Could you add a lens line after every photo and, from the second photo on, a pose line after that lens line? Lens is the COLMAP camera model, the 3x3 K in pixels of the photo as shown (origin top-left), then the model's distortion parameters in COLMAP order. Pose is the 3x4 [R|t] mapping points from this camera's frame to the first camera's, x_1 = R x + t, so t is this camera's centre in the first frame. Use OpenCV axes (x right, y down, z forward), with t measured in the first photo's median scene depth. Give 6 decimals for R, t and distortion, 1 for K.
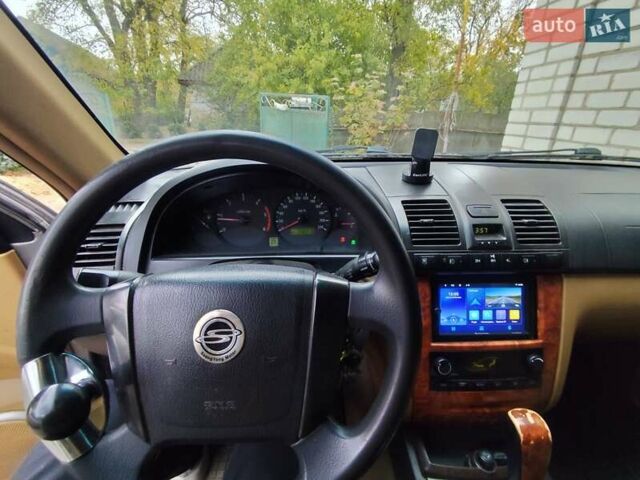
lens RADIAL K [[298.9, 0, 320.0], [0, 298.9, 240.0], [0, 0, 1]] dist [0.002218, 0.000261]
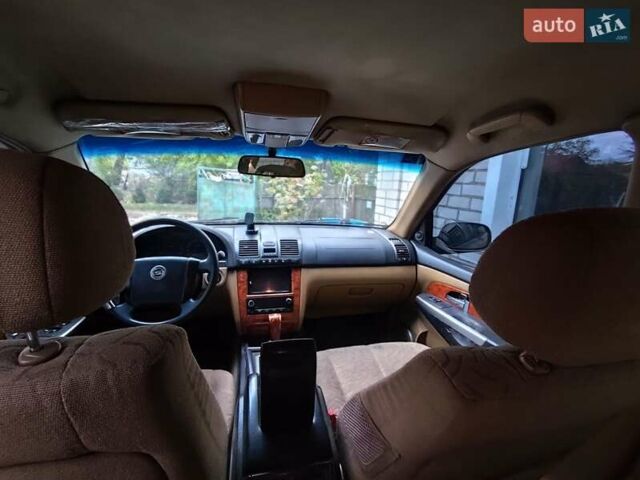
lens RADIAL K [[298.9, 0, 320.0], [0, 298.9, 240.0], [0, 0, 1]] dist [0.002218, 0.000261]
pose [[0.982662, -0.012749, 0.184969, 0.102883], [0.049204, 0.979793, -0.193870, 0.081559], [-0.178759, 0.199610, 0.963432, -0.324675]]
